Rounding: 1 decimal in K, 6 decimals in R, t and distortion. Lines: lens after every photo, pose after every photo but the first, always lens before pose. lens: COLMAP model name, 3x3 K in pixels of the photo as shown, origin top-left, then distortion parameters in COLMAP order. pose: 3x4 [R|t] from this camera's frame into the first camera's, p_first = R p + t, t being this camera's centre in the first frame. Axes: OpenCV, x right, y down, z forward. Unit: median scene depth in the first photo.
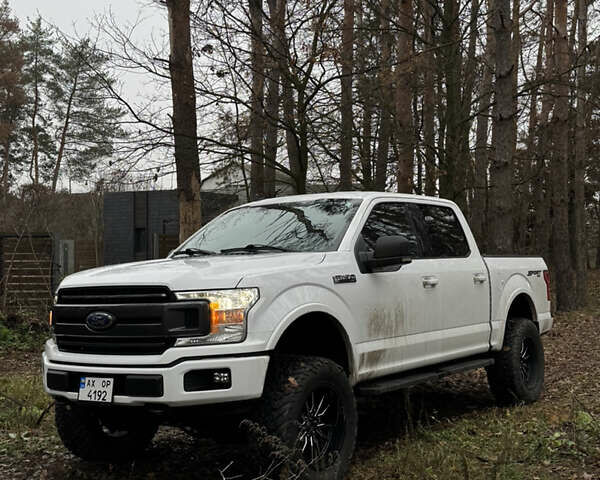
lens RADIAL K [[821.8, 0, 300.0], [0, 821.8, 240.0], [0, 0, 1]] dist [0.156844, -0.102767]
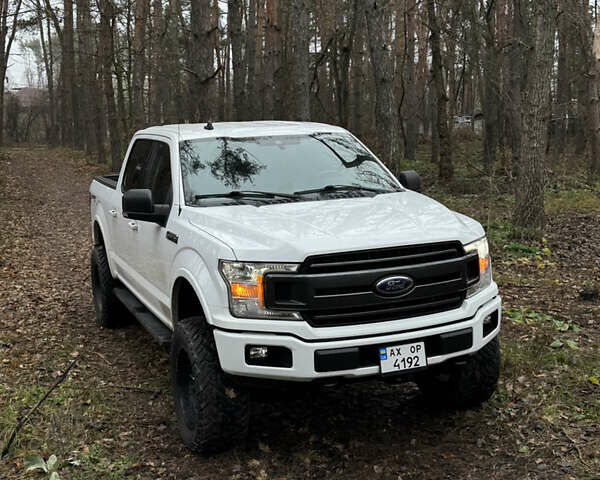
lens RADIAL K [[821.8, 0, 300.0], [0, 821.8, 240.0], [0, 0, 1]] dist [0.156844, -0.102767]
pose [[0.542549, -0.114248, 0.832219, -1.086321], [-0.014315, 0.989307, 0.145146, -0.086605], [-0.839902, -0.090661, 0.535112, 0.620174]]
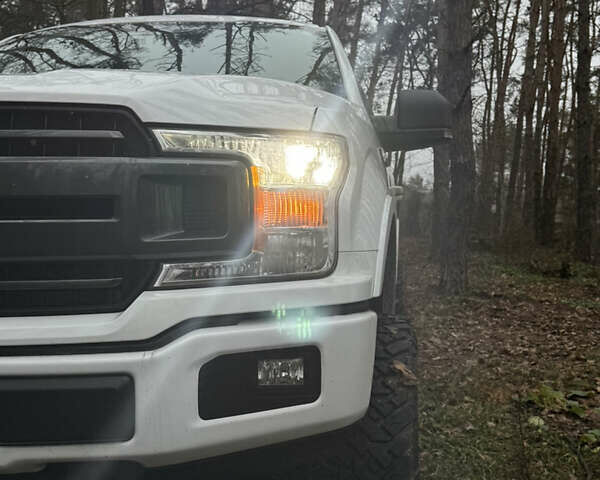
lens RADIAL K [[821.8, 0, 300.0], [0, 821.8, 240.0], [0, 0, 1]] dist [0.156844, -0.102767]
pose [[0.880804, 0.022350, 0.472953, -0.254304], [-0.042377, 0.998598, 0.031732, 0.094630], [-0.471580, -0.047992, 0.880516, 0.664770]]
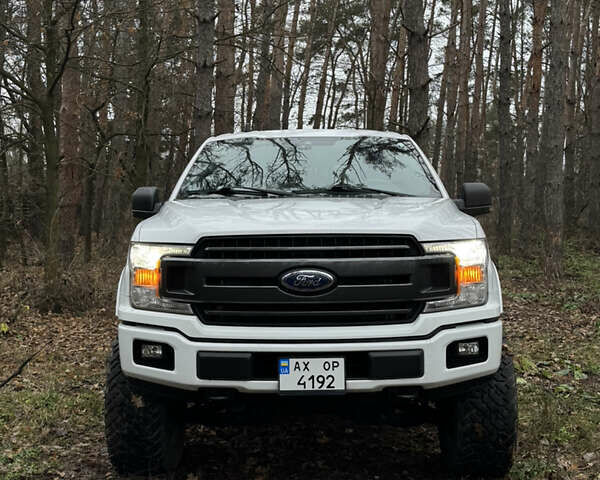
lens RADIAL K [[821.8, 0, 300.0], [0, 821.8, 240.0], [0, 0, 1]] dist [0.156844, -0.102767]
pose [[0.825180, 0.007289, 0.564822, -0.675555], [-0.039231, 0.998242, 0.044432, 0.030036], [-0.563505, -0.058823, 0.824016, 0.420784]]
